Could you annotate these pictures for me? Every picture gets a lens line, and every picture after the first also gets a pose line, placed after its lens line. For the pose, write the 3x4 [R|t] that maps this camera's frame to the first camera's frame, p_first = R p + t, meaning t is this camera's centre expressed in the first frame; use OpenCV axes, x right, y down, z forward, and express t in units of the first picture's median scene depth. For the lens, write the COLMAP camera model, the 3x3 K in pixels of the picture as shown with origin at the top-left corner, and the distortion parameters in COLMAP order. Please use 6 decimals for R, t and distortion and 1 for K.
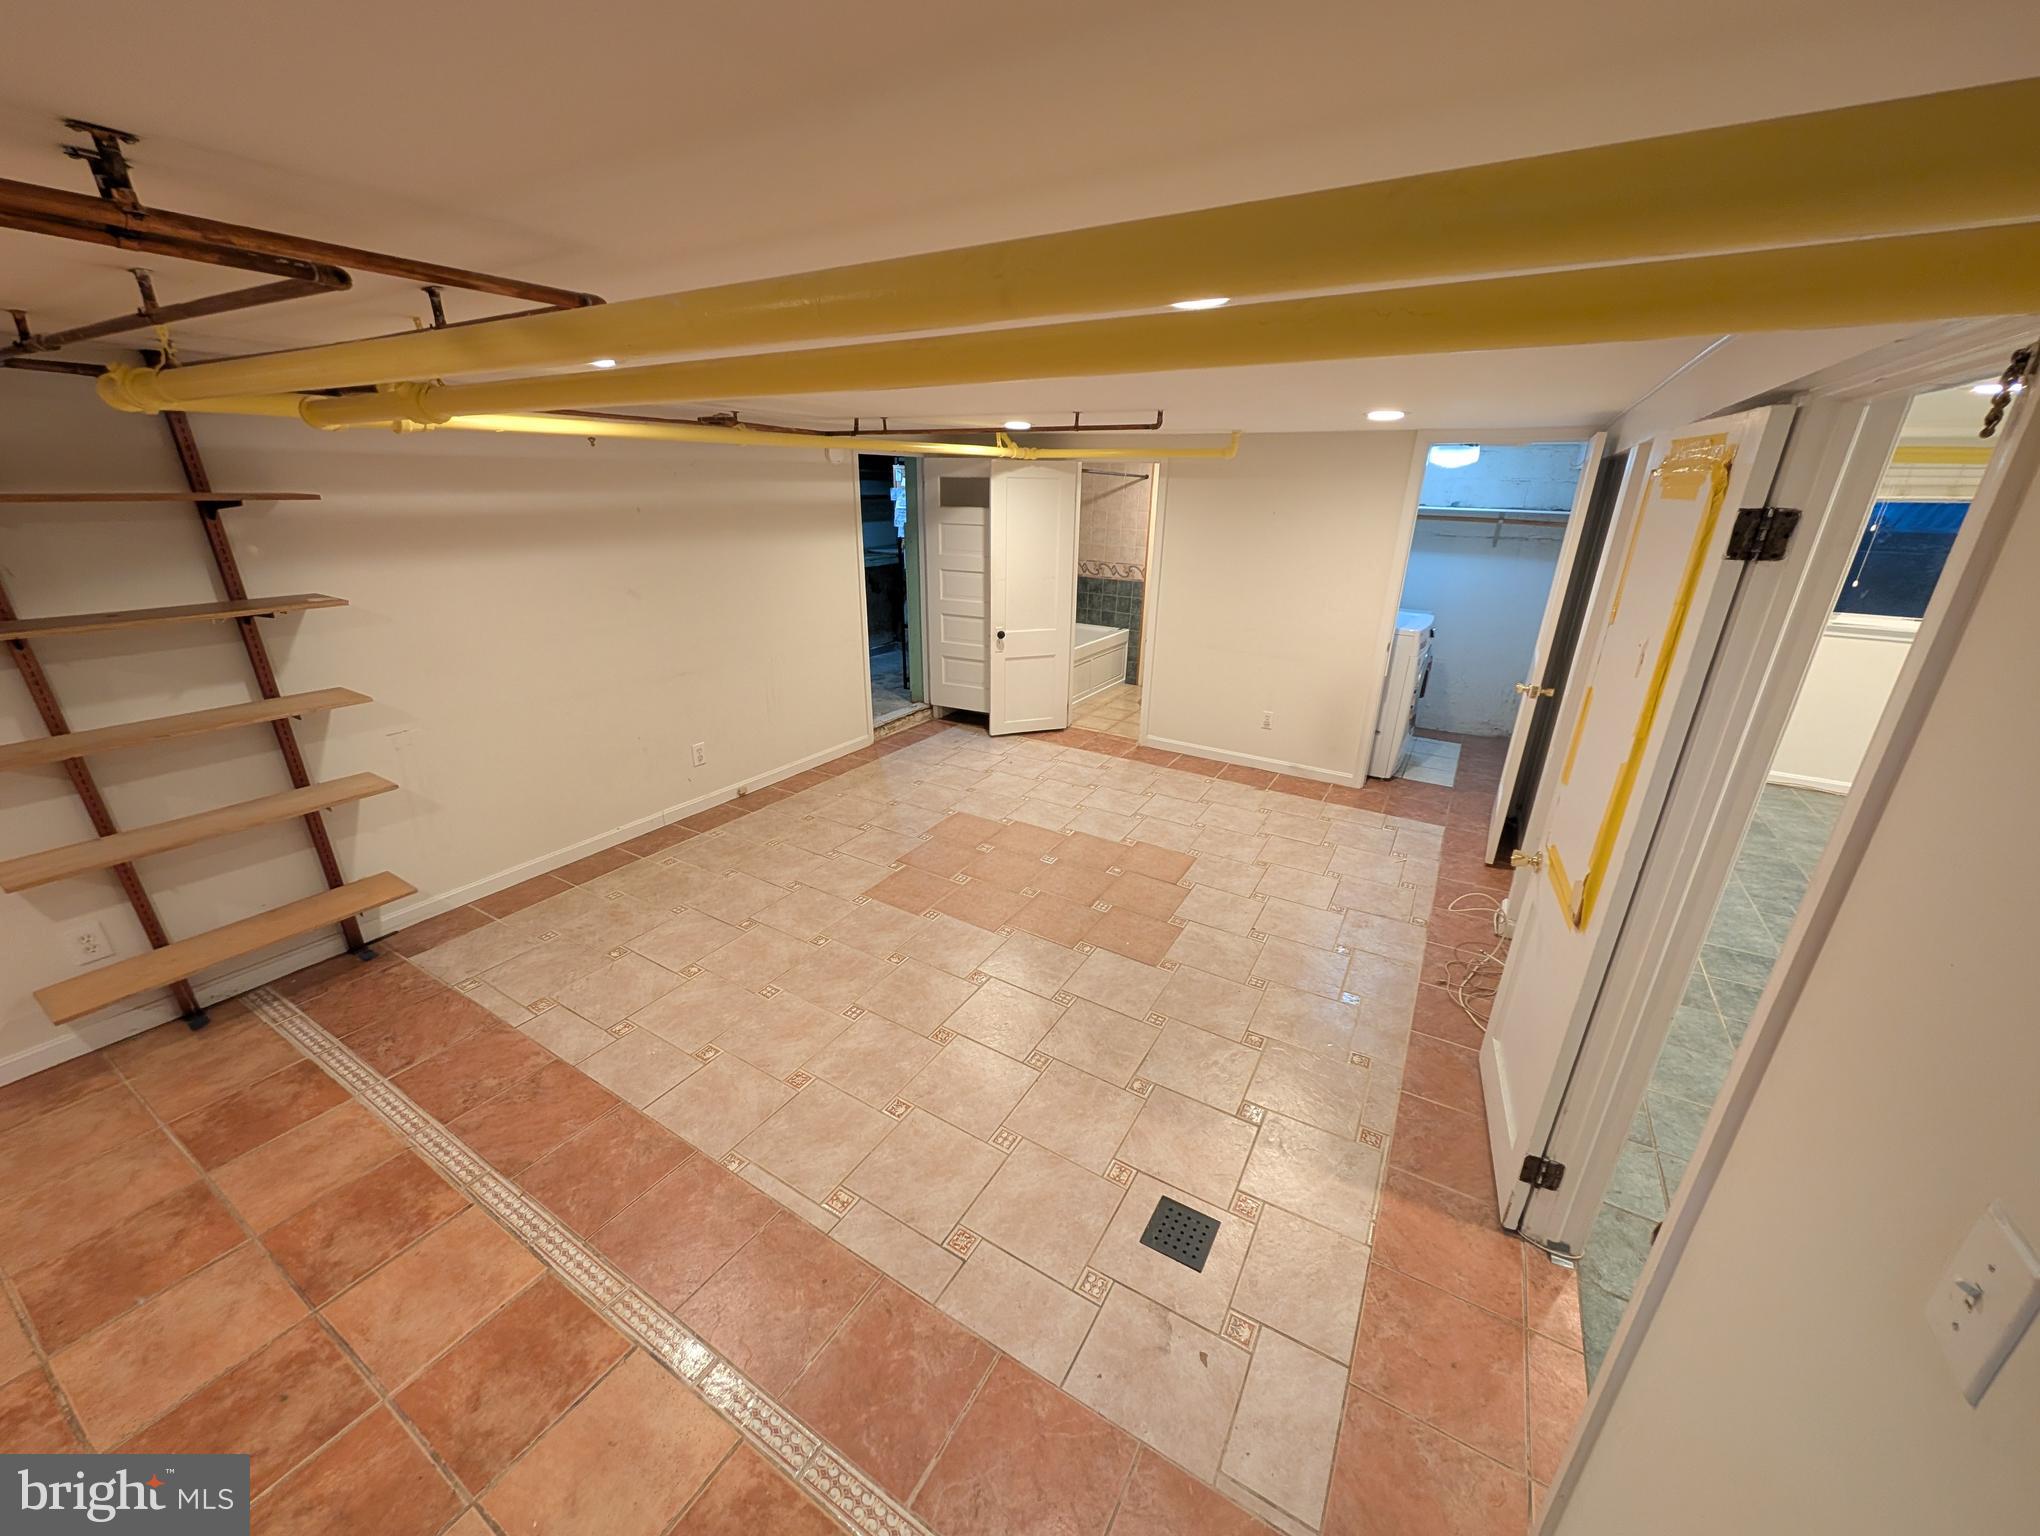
lens RADIAL K [[765.3, 0, 1023.2], [0, 765.3, 771.2], [0, 0, 1]] dist [0.000258, 0.000341]
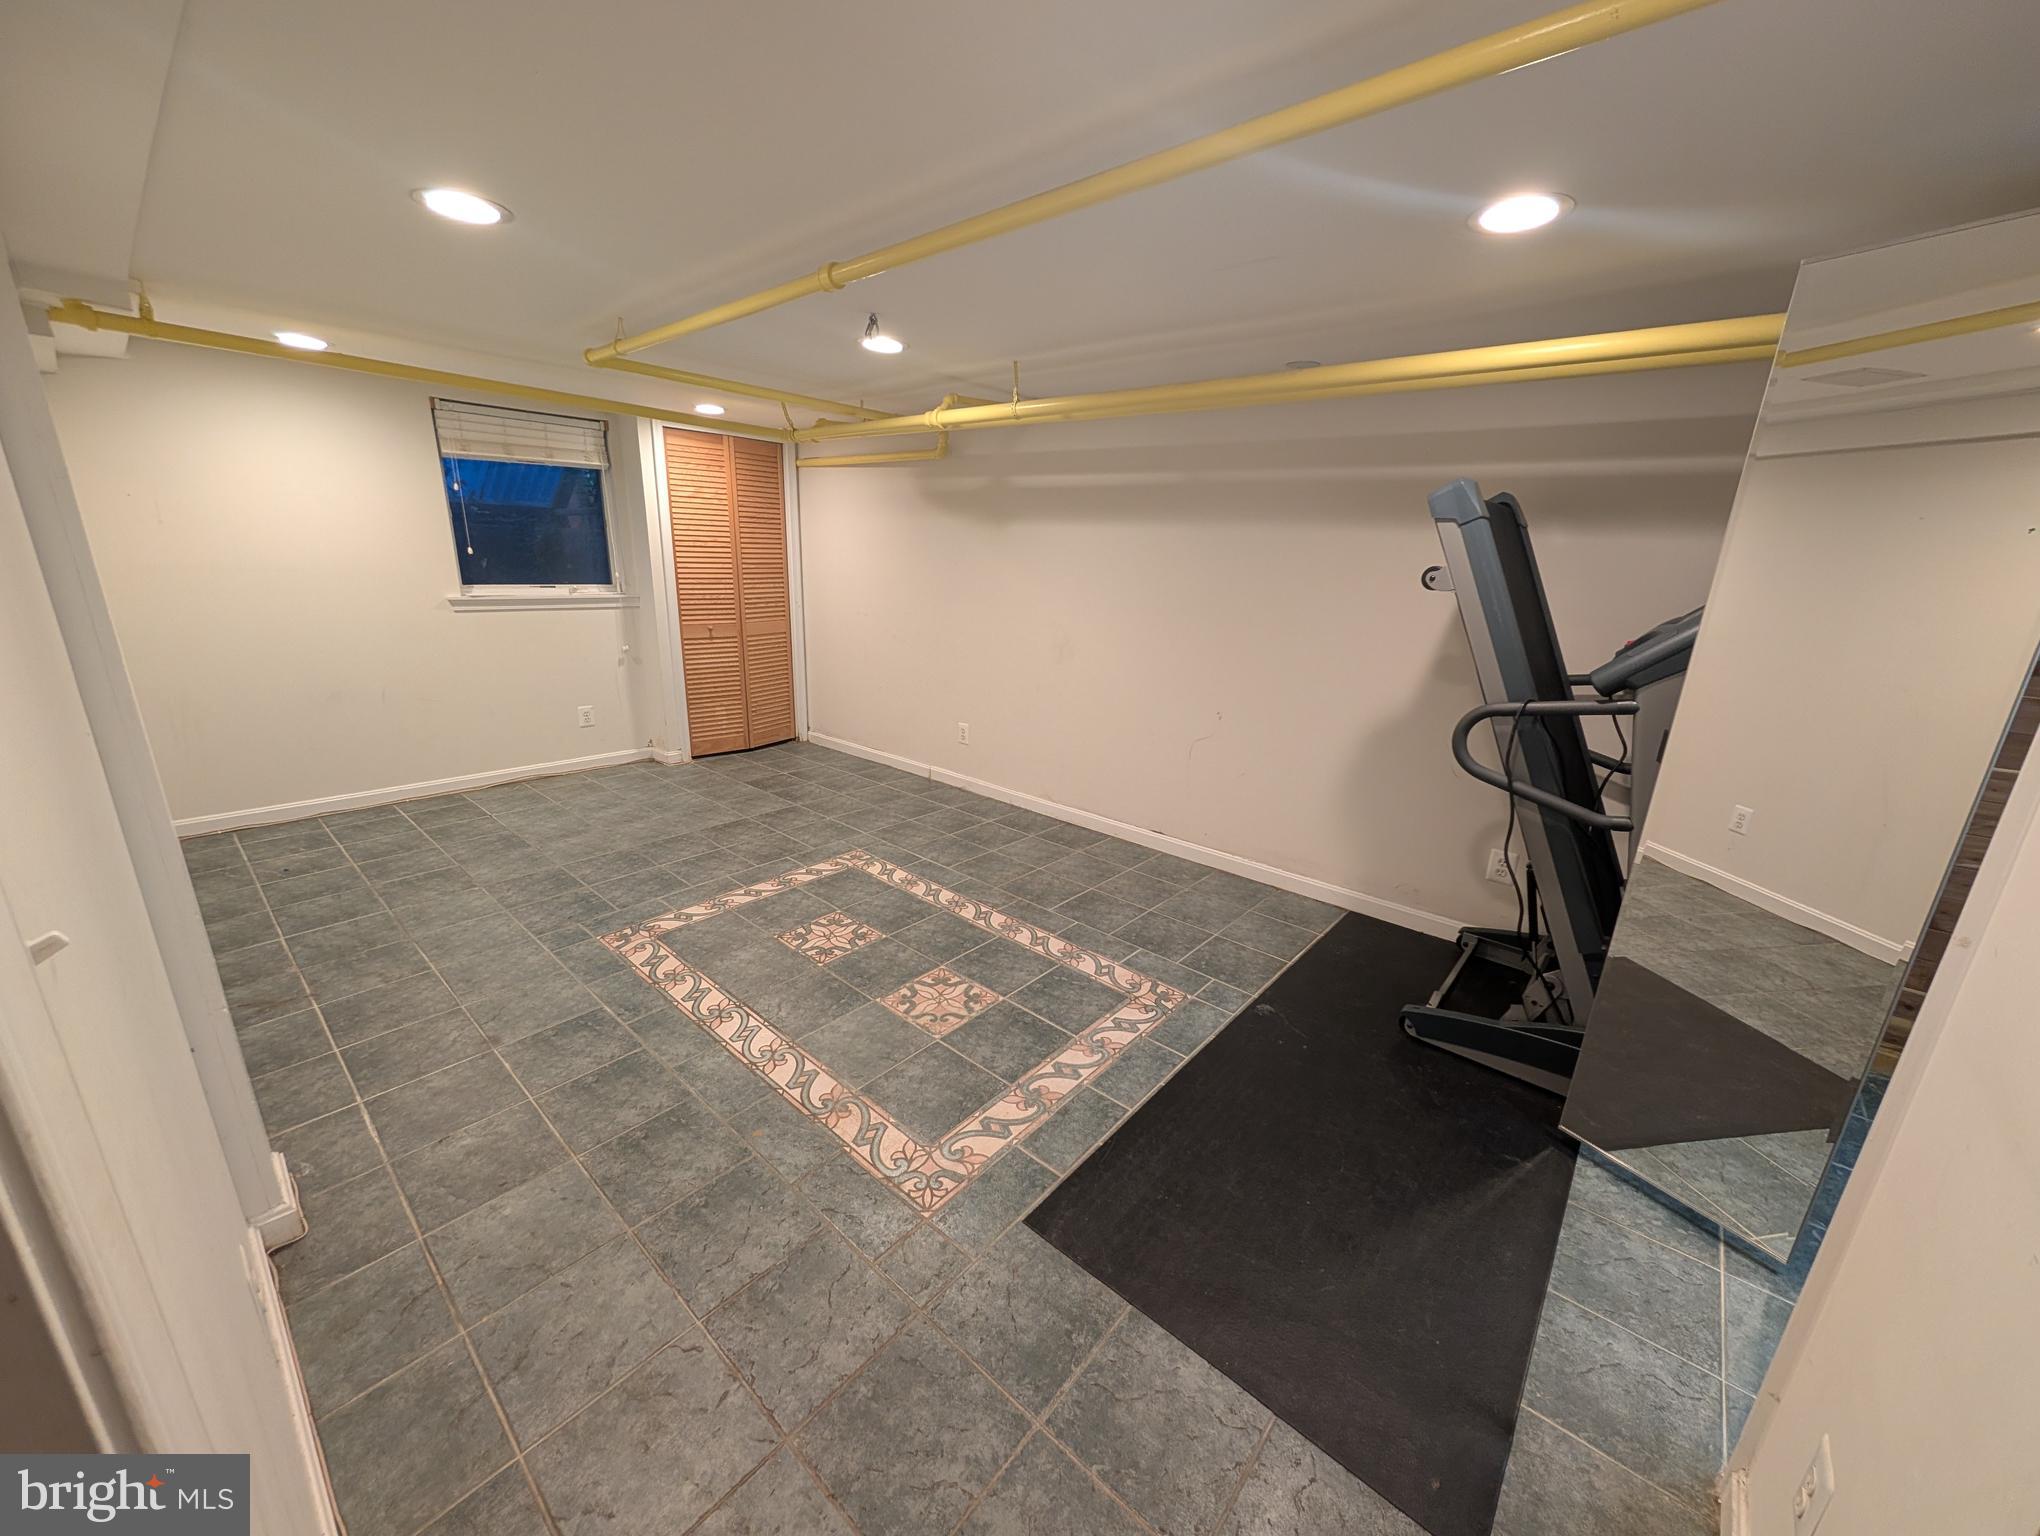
lens RADIAL K [[765.3, 0, 1025.3], [0, 765.3, 773.4], [0, 0, 1]] dist [0.000258, 0.000341]
pose [[0.169389, -0.287806, 0.942589, 0.530970], [0.319484, 0.920799, 0.223739, 0.000140], [-0.932329, 0.263244, 0.247923, 0.463016]]
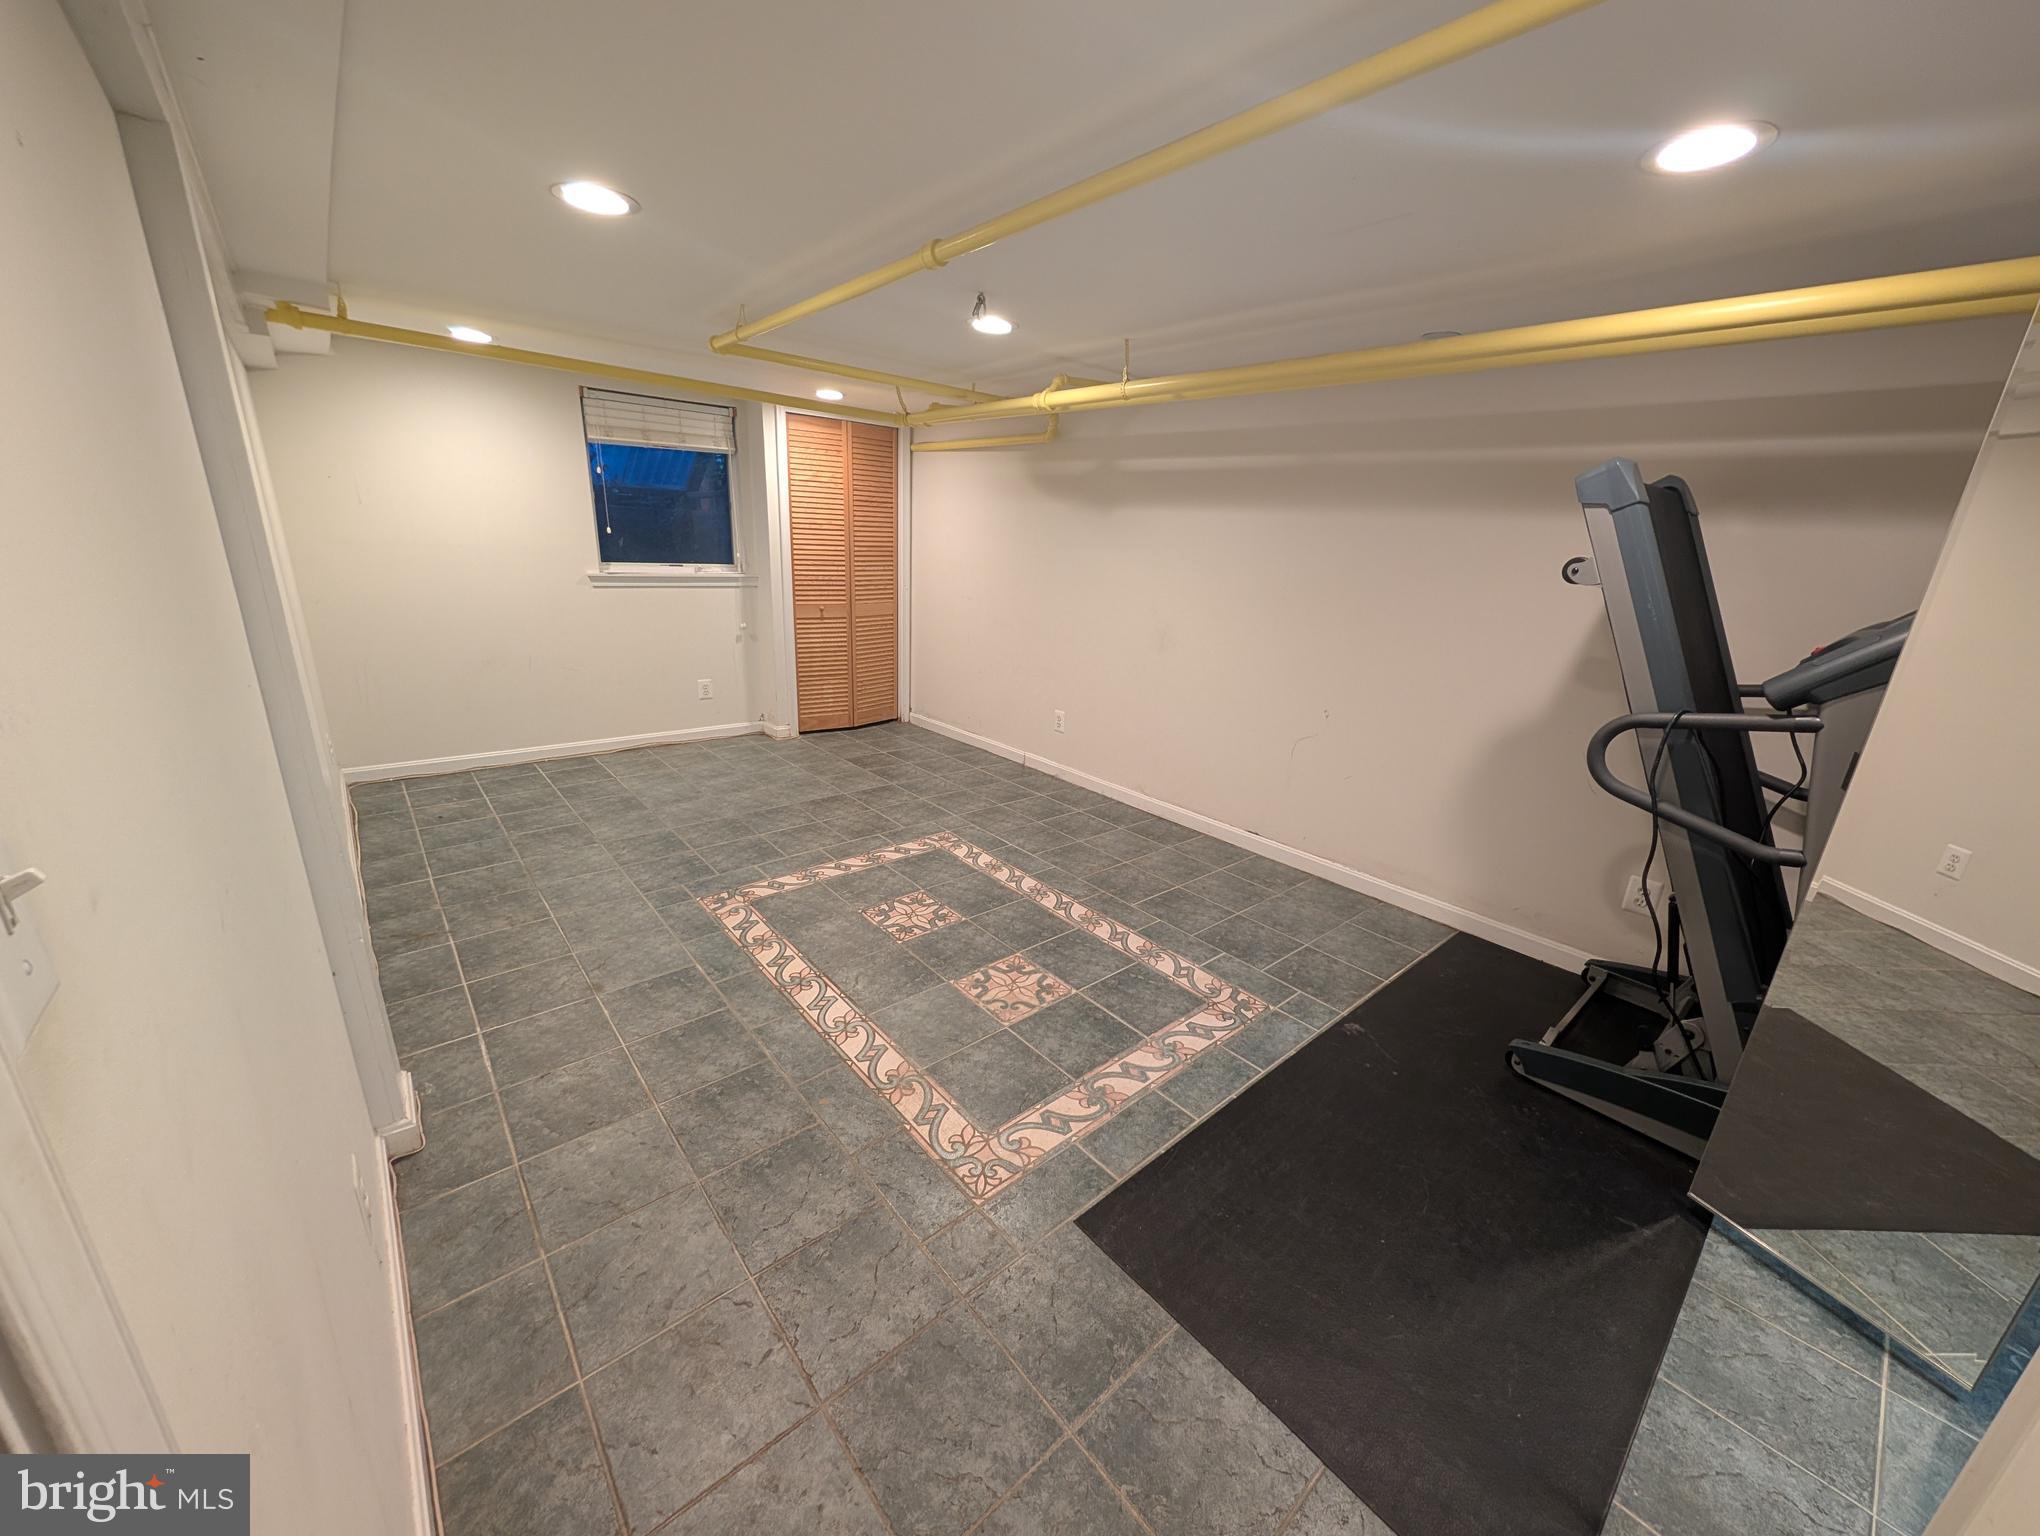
lens RADIAL K [[765.3, 0, 1027.3], [0, 765.3, 773.6], [0, 0, 1]] dist [0.000258, 0.000341]
pose [[0.308757, -0.289464, 0.906024, 0.554235], [0.298995, 0.933814, 0.196450, 0.011476], [-0.902923, 0.210242, 0.374870, 0.443591]]
